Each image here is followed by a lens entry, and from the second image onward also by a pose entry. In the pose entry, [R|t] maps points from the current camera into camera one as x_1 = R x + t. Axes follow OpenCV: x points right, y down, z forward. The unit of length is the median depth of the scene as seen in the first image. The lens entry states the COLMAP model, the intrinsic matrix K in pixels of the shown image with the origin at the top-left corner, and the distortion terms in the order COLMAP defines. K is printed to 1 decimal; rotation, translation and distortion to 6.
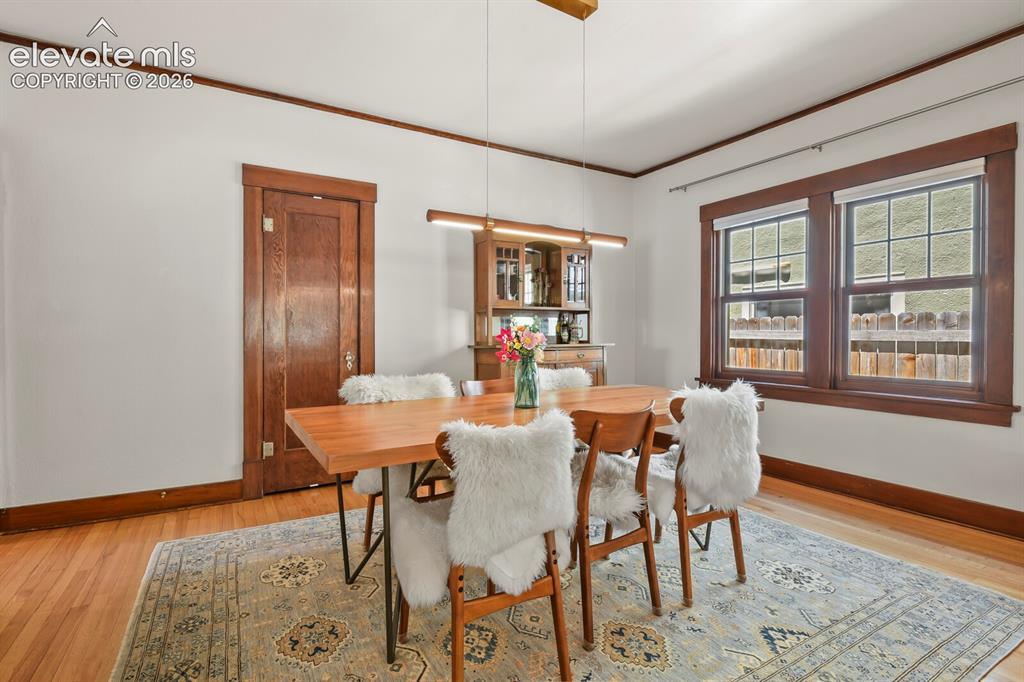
lens RADIAL K [[493.3, 0, 517.6], [0, 493.3, 342.5], [0, 0, 1]] dist [-0.004524, -0.005918]
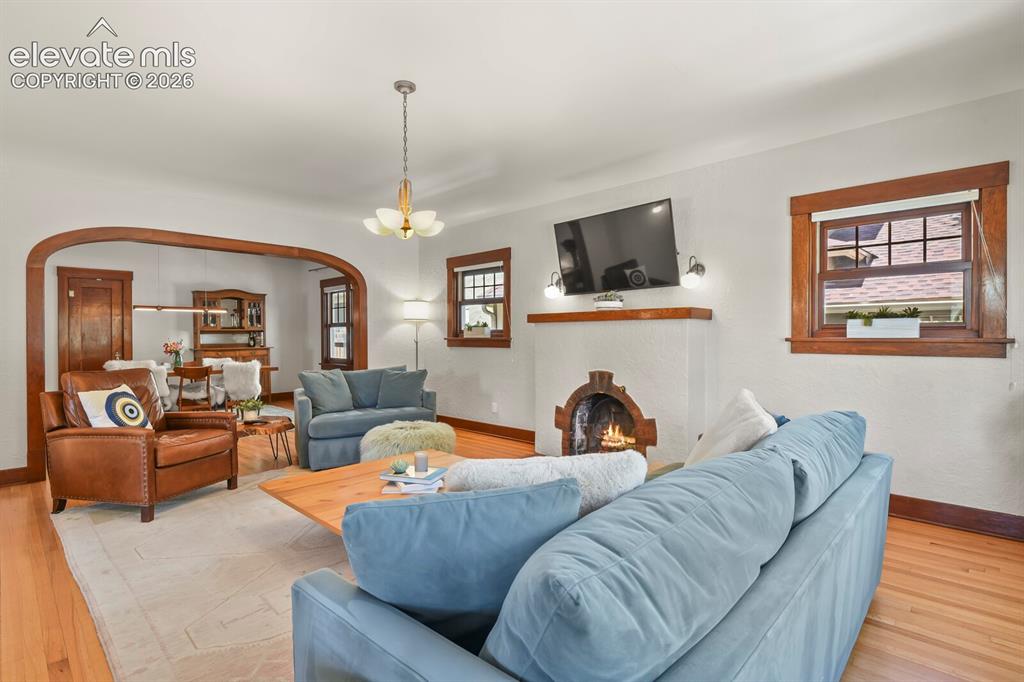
lens RADIAL K [[493.3, 0, 519.2], [0, 493.3, 340.5], [0, 0, 1]] dist [-0.004524, -0.005918]
pose [[0.961320, -0.006243, 0.275363, 0.713866], [0.008125, 0.999951, -0.005692, -0.006015], [-0.275314, 0.007709, 0.961323, -1.448936]]
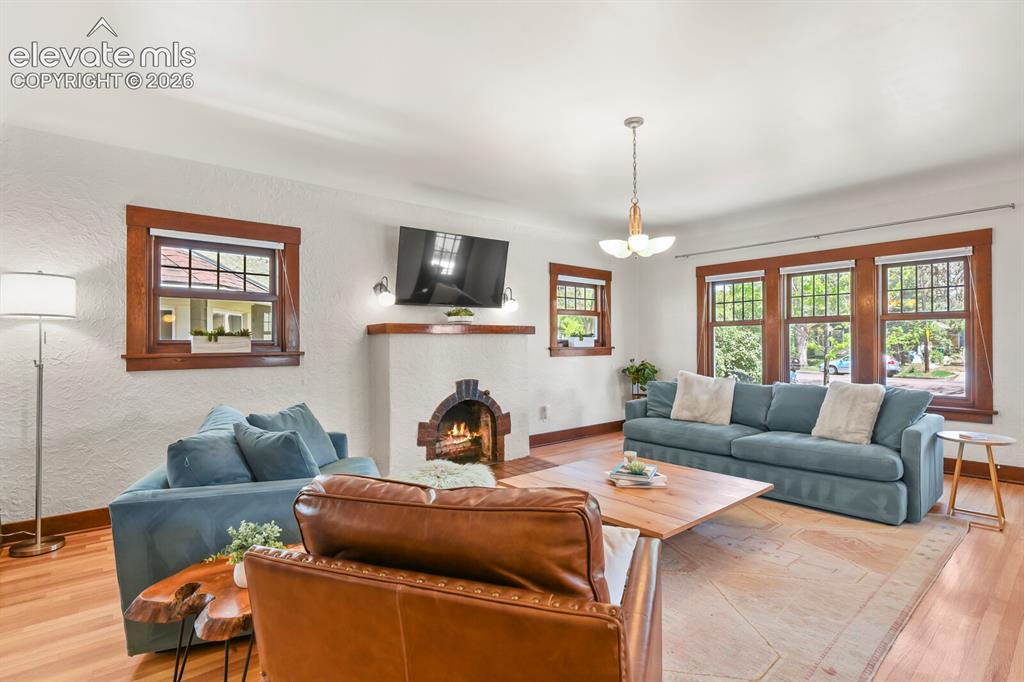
lens RADIAL K [[493.3, 0, 517.2], [0, 493.3, 342.9], [0, 0, 1]] dist [-0.004524, -0.005918]
pose [[-0.167292, -0.000046, 0.985907, -0.090874], [0.022599, 0.999737, 0.003881, -0.036724], [-0.985648, 0.022930, -0.167247, -0.249557]]
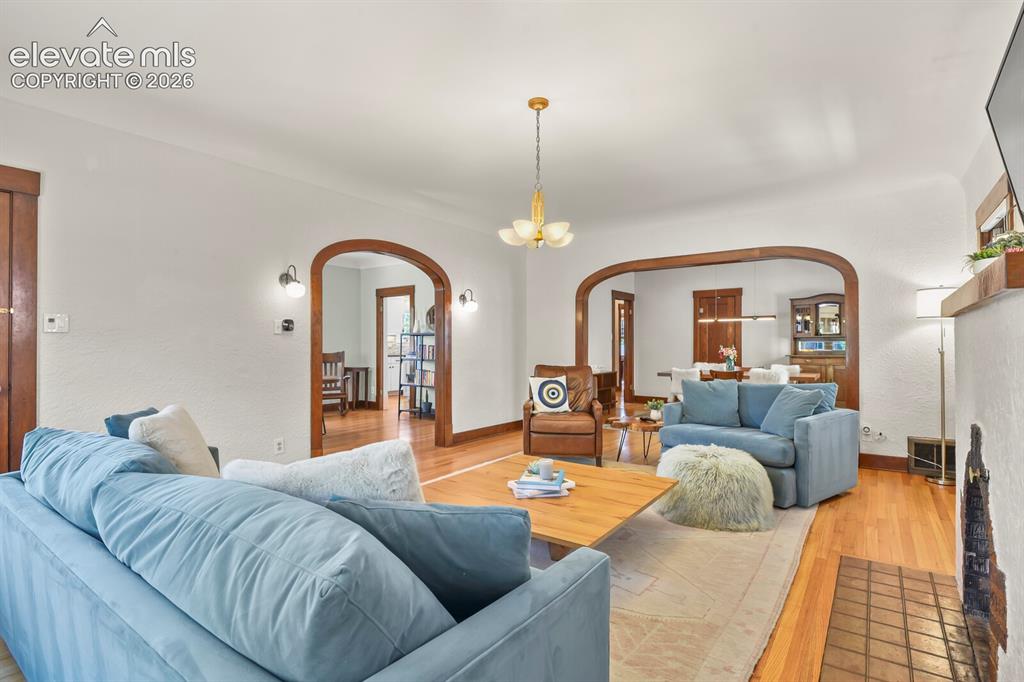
lens RADIAL K [[493.3, 0, 516.8], [0, 493.3, 342.3], [0, 0, 1]] dist [-0.004524, -0.005918]
pose [[0.391492, -0.004198, -0.920172, 1.524105], [-0.013549, 0.999855, -0.010326, -0.011904], [0.920082, 0.016510, 0.391379, -0.977003]]
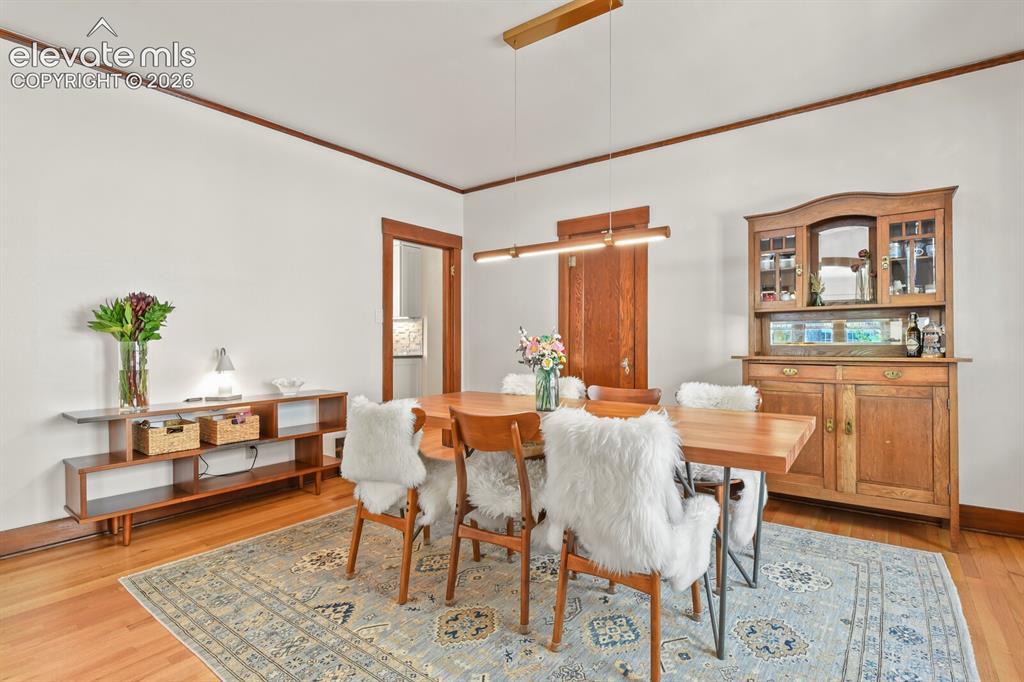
lens RADIAL K [[493.3, 0, 515.9], [0, 493.3, 341.9], [0, 0, 1]] dist [-0.004524, -0.005918]
pose [[0.379262, -0.001046, -0.925289, 0.619475], [-0.014252, 0.999874, -0.006972, -0.007302], [0.925179, 0.015832, 0.379200, 0.319649]]
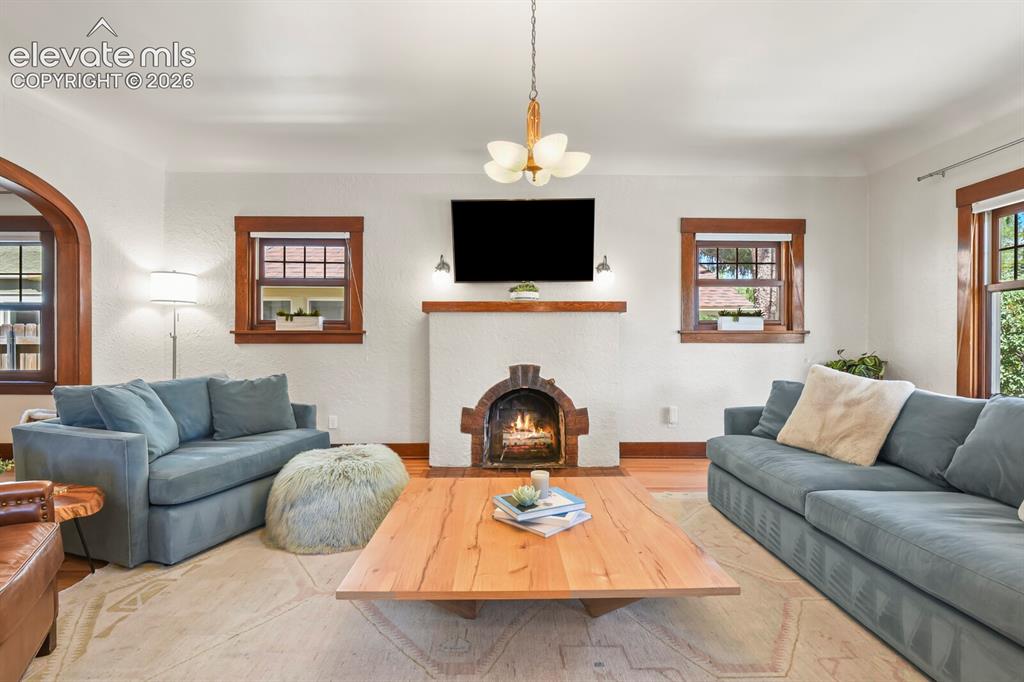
lens RADIAL K [[493.3, 0, 516.6], [0, 493.3, 341.6], [0, 0, 1]] dist [-0.004524, -0.005918]
pose [[0.490509, -0.005062, 0.871421, 0.227940], [0.014676, 0.999889, -0.002453, 0.012487], [-0.871312, 0.013993, 0.490529, -0.886492]]
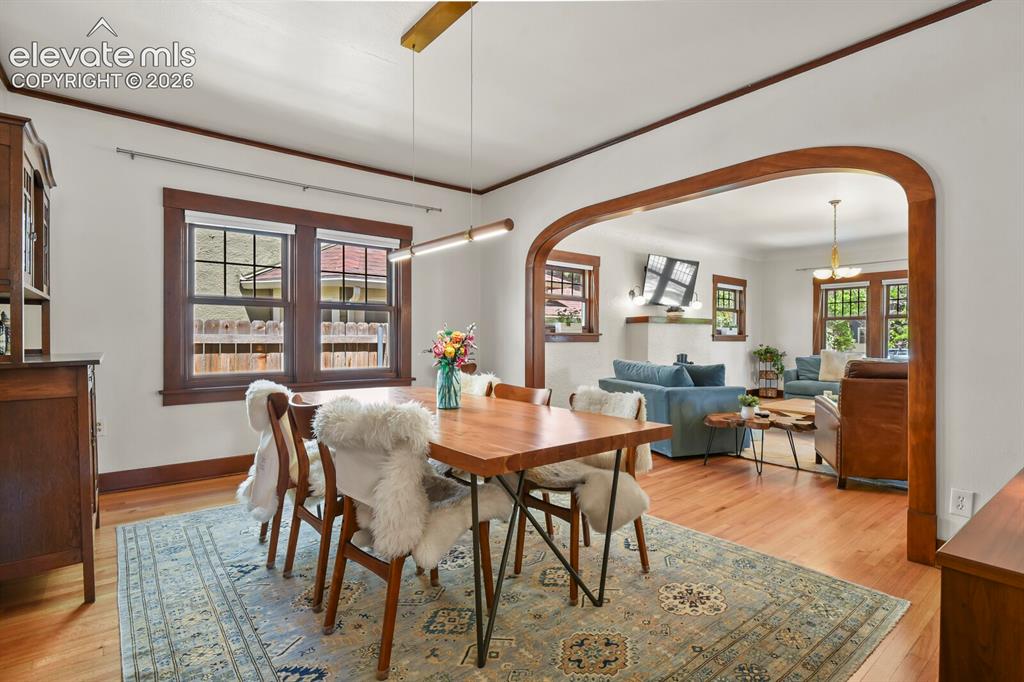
lens RADIAL K [[493.3, 0, 515.9], [0, 493.3, 342.0], [0, 0, 1]] dist [-0.004524, -0.005918]
pose [[-0.142028, -0.008563, 0.989826, -0.655134], [0.012932, 0.999861, 0.010506, -0.014098], [-0.989778, 0.014292, -0.141898, 0.620436]]
